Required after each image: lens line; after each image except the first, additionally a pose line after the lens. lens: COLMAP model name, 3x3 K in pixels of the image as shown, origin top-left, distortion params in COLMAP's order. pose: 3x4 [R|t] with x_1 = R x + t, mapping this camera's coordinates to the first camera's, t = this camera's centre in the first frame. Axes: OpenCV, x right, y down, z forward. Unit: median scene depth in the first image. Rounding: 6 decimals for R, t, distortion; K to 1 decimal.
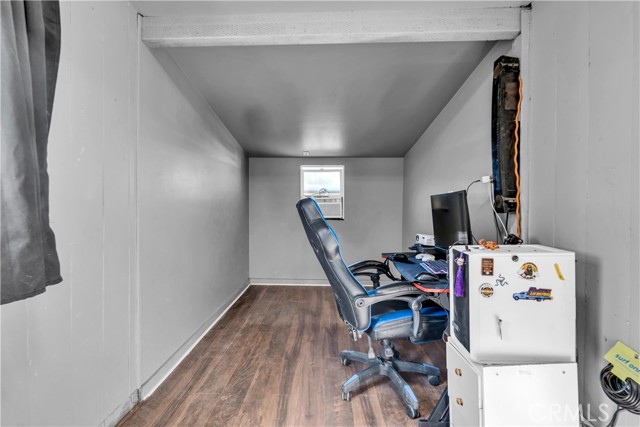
lens RADIAL K [[285.9, 0, 320.3], [0, 285.9, 207.2], [0, 0, 1]] dist [-0.005964, 0.000955]
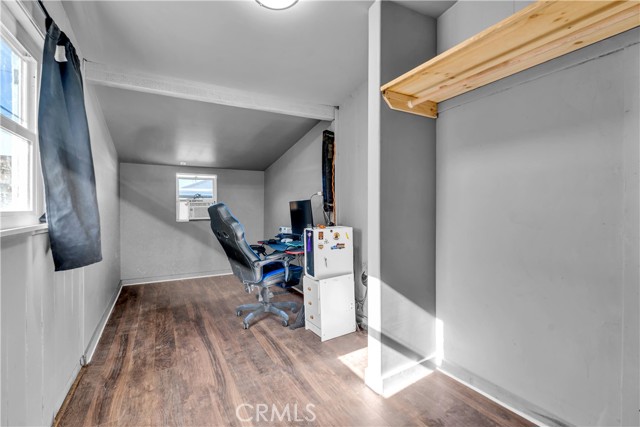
lens RADIAL K [[285.9, 0, 320.4], [0, 285.9, 210.0], [0, 0, 1]] dist [-0.005964, 0.000955]
pose [[0.862127, -0.010066, 0.506592, -0.371076], [0.009857, 0.999947, 0.003095, 0.003036], [-0.506596, 0.002325, 0.862180, -0.627051]]
